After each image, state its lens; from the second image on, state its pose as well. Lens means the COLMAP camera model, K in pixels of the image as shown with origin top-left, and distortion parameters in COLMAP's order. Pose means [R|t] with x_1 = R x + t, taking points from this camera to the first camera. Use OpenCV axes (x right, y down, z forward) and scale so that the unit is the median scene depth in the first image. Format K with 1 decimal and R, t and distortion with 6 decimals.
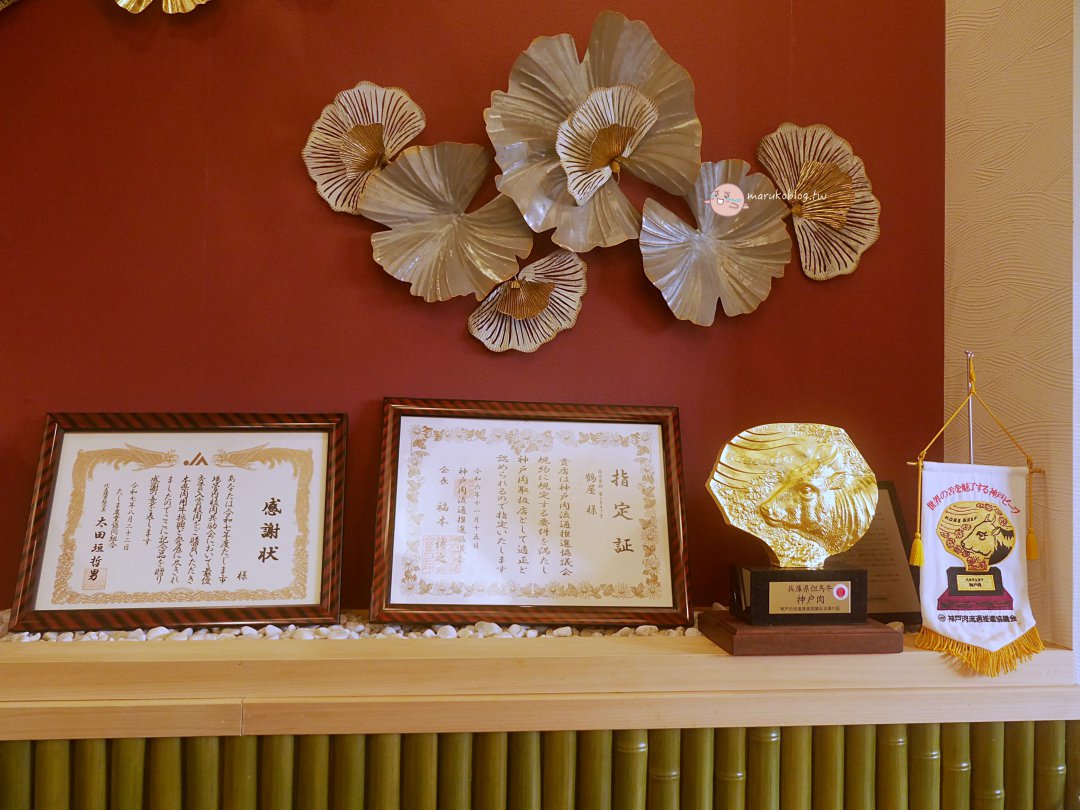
lens RADIAL K [[901.3, 0, 535.8], [0, 901.3, 399.0], [0, 0, 1]] dist [-0.005708, 0.007137]
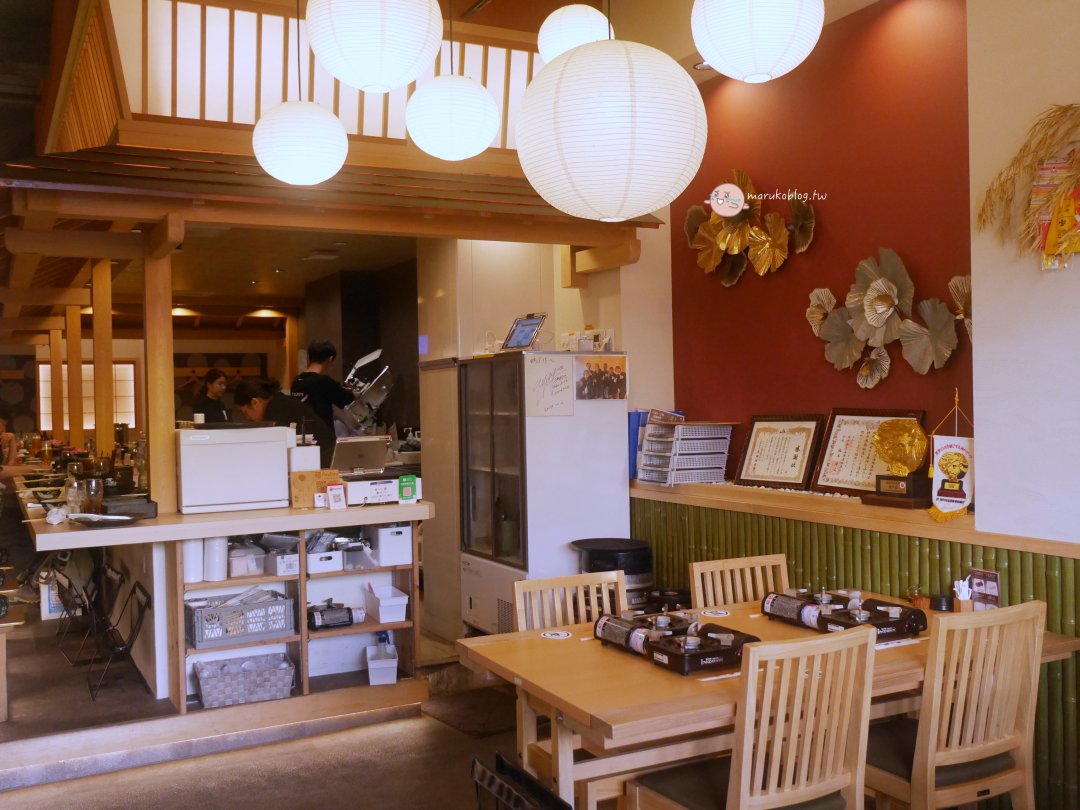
lens RADIAL K [[1067.6, 0, 540.0], [0, 1067.6, 405.0], [0, 0, 1]] dist [-0.000190, -0.000575]
pose [[0.373867, -0.013424, -0.927385, 2.538568], [0.054409, 0.998491, 0.007481, -0.084539], [0.925885, -0.053255, 0.374033, -0.986386]]
